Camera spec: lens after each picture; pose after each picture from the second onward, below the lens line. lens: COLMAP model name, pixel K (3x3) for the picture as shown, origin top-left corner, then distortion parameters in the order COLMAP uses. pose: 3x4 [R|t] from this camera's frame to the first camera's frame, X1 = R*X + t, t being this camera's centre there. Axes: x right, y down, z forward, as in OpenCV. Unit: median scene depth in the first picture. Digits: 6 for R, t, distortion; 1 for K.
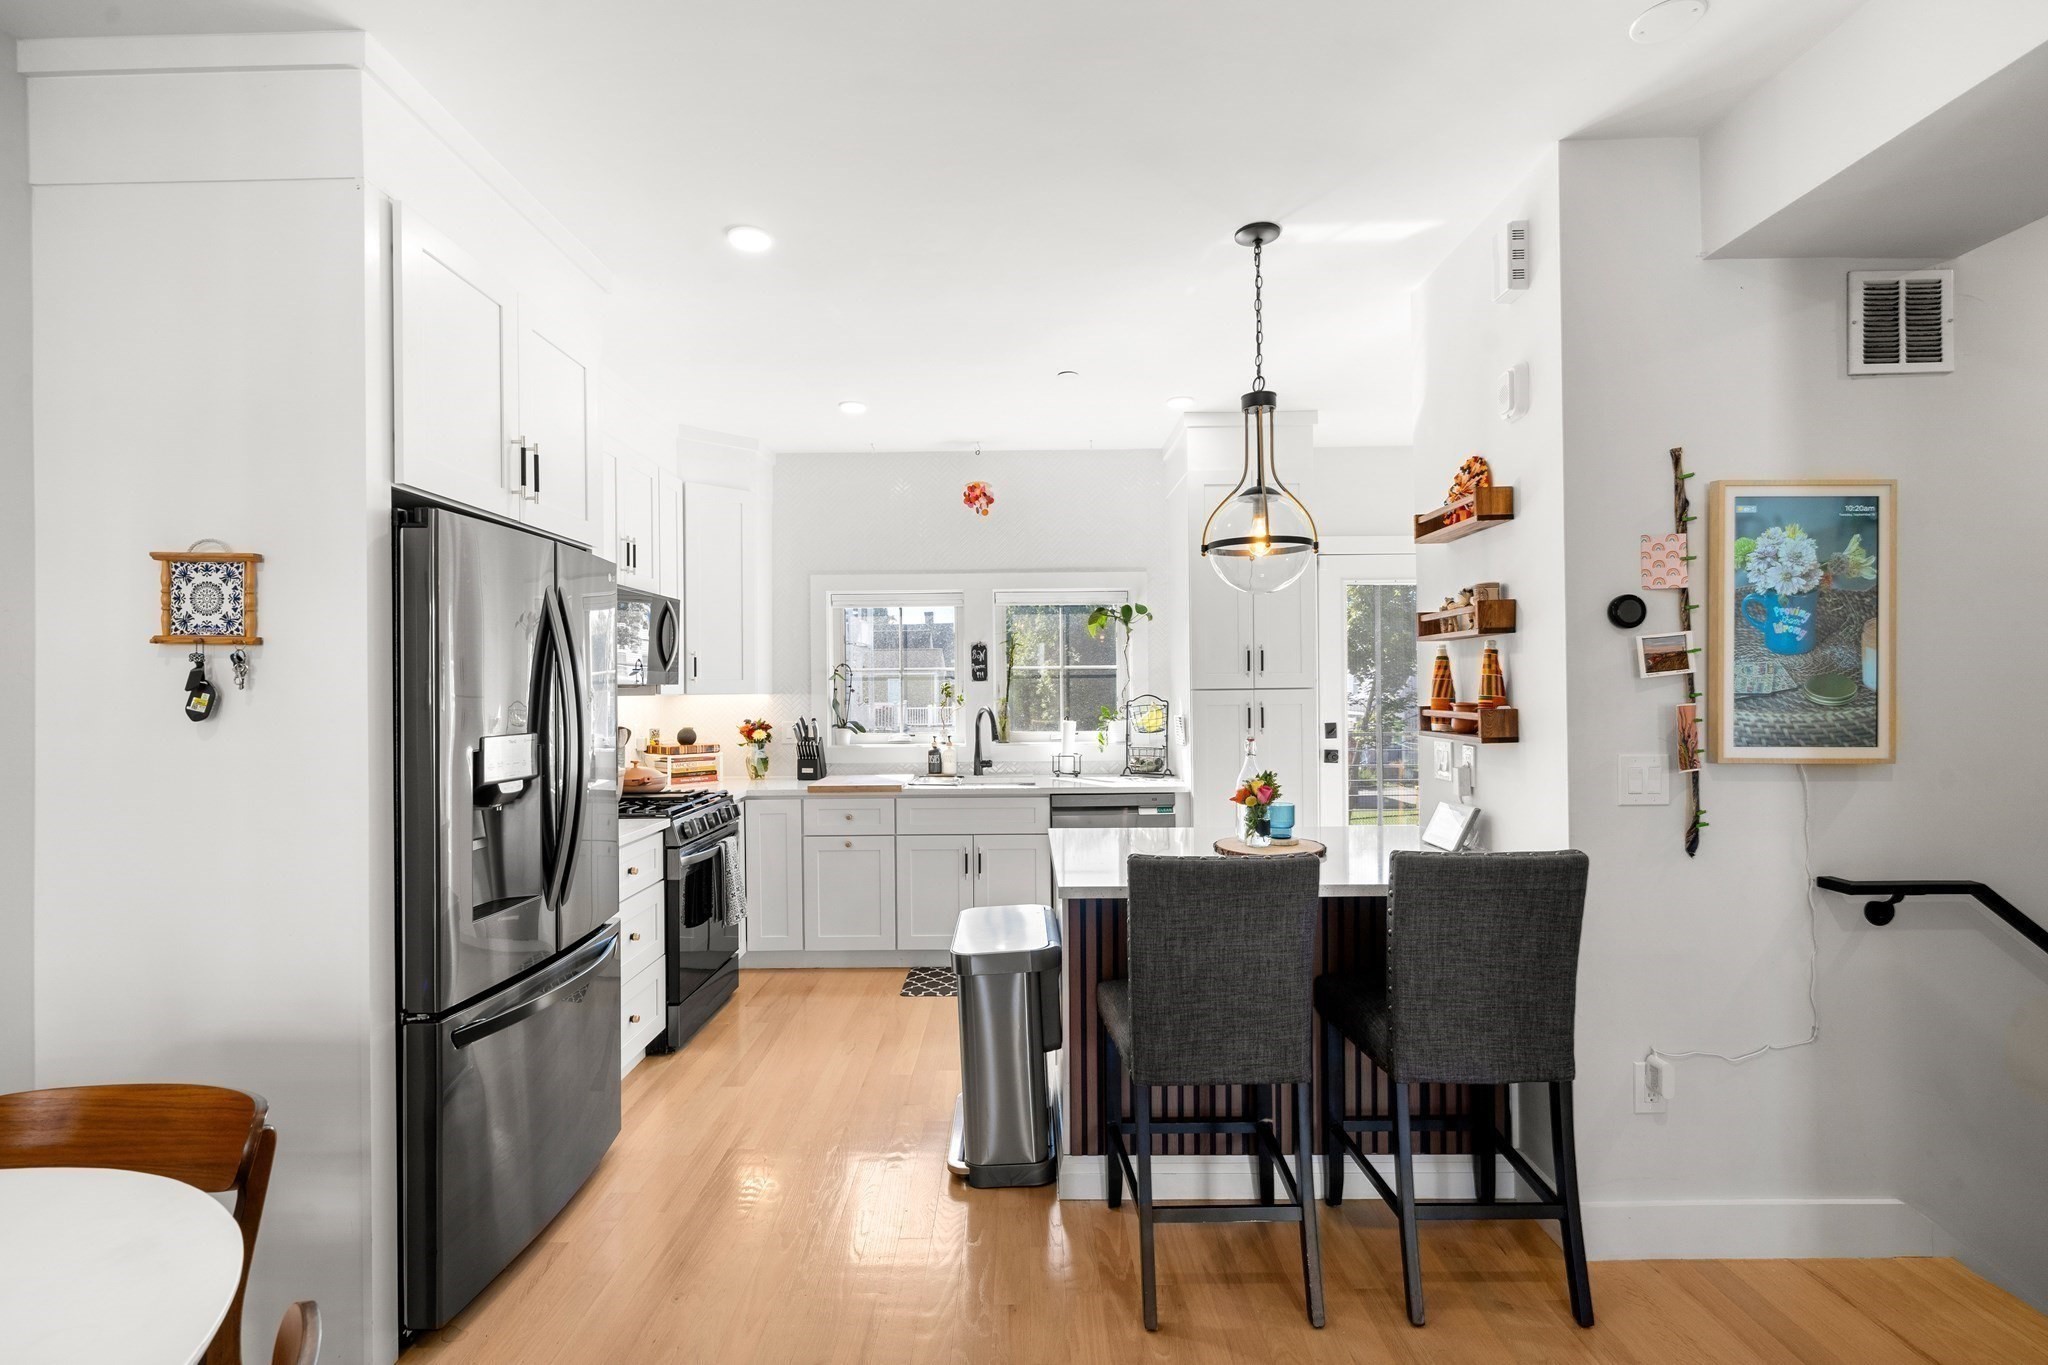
lens RADIAL K [[950.3, 0, 1014.6], [0, 950.3, 685.5], [0, 0, 1]] dist [-0.004930, 0.000020]
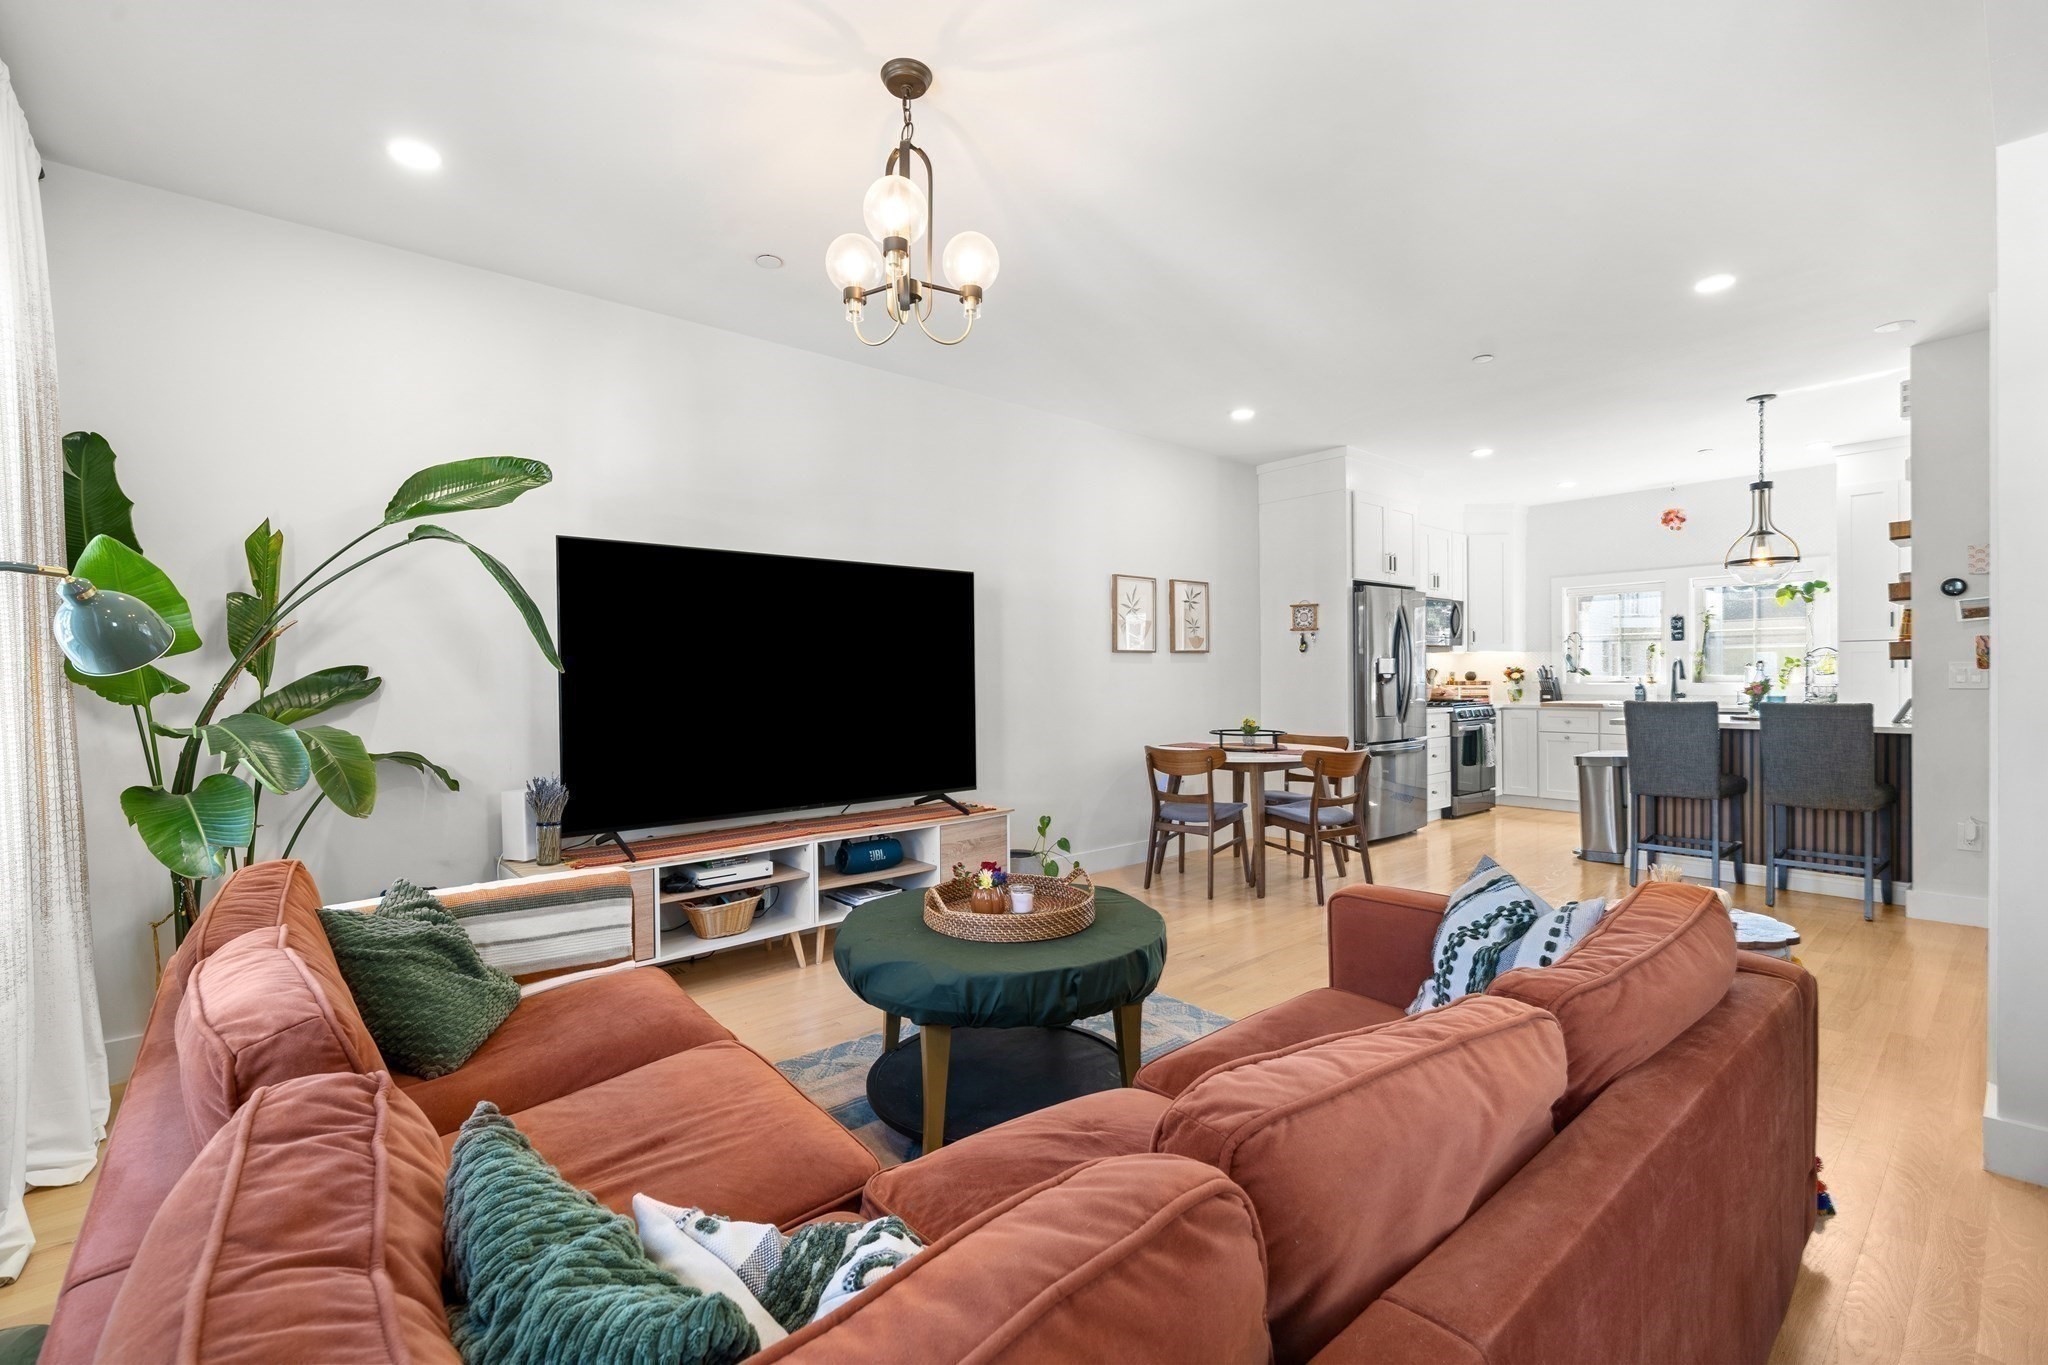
lens RADIAL K [[891.4, 0, 1013.4], [0, 891.4, 684.7], [0, 0, 1]] dist [0.000103, -0.000140]
pose [[0.660907, 0.009435, -0.750409, 0.444821], [0.006549, 0.999810, 0.018339, 0.043898], [0.750439, -0.017035, 0.660720, -0.972132]]
